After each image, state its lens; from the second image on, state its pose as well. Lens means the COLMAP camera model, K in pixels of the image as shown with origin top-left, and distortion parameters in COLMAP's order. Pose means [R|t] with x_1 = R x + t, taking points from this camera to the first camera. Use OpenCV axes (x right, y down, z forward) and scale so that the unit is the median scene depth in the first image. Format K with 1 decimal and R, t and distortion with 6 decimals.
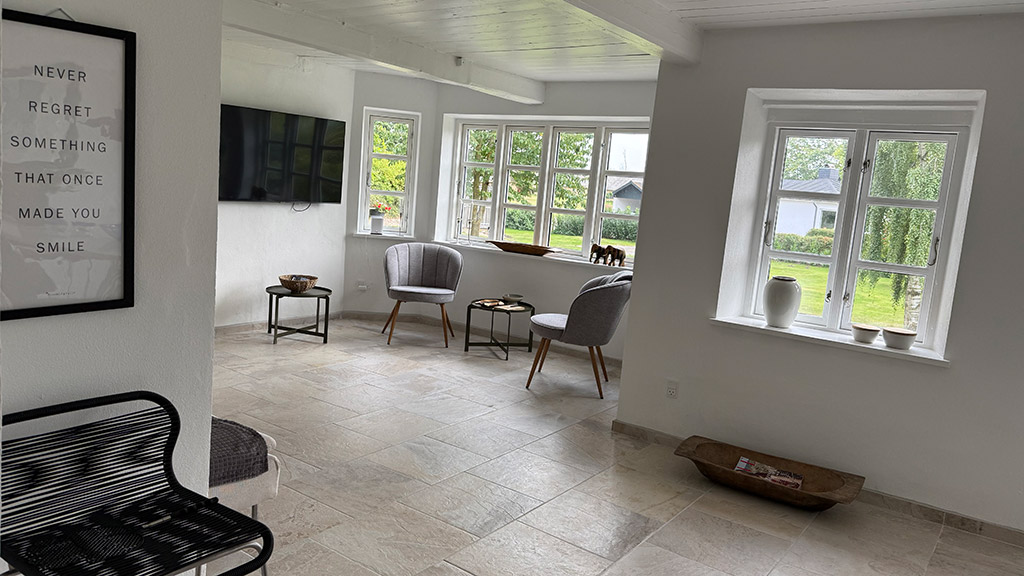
lens RADIAL K [[712.5, 0, 475.0], [0, 712.5, 290.1], [0, 0, 1]] dist [-0.003359, -0.001154]
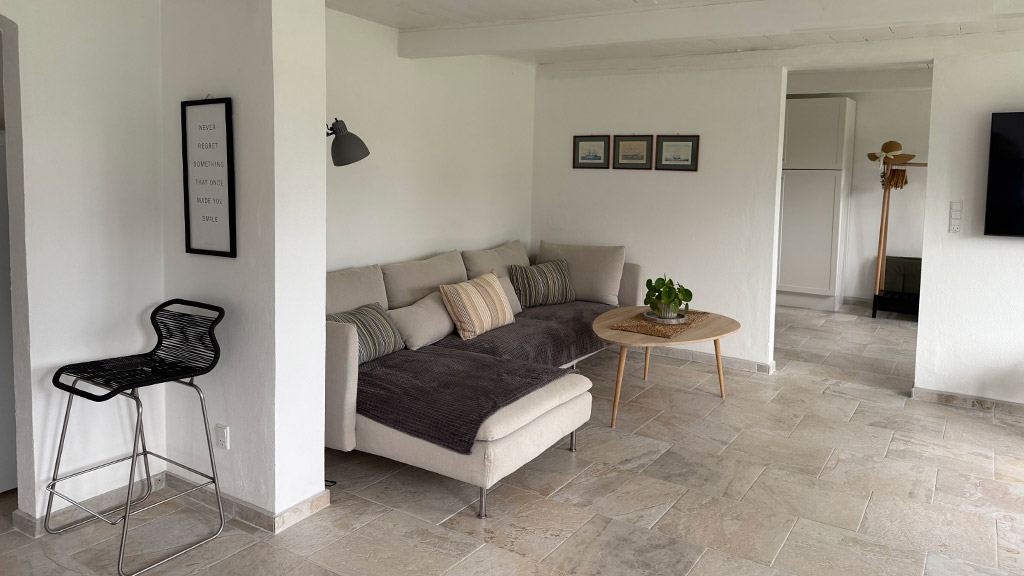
lens RADIAL K [[712.5, 0, 475.0], [0, 712.5, 290.1], [0, 0, 1]] dist [-0.003359, -0.001154]
pose [[0.016338, 0.087345, -0.996044, 0.577794], [-0.152131, 0.984796, 0.083863, -0.060691], [0.988225, 0.150159, 0.029377, 0.721181]]
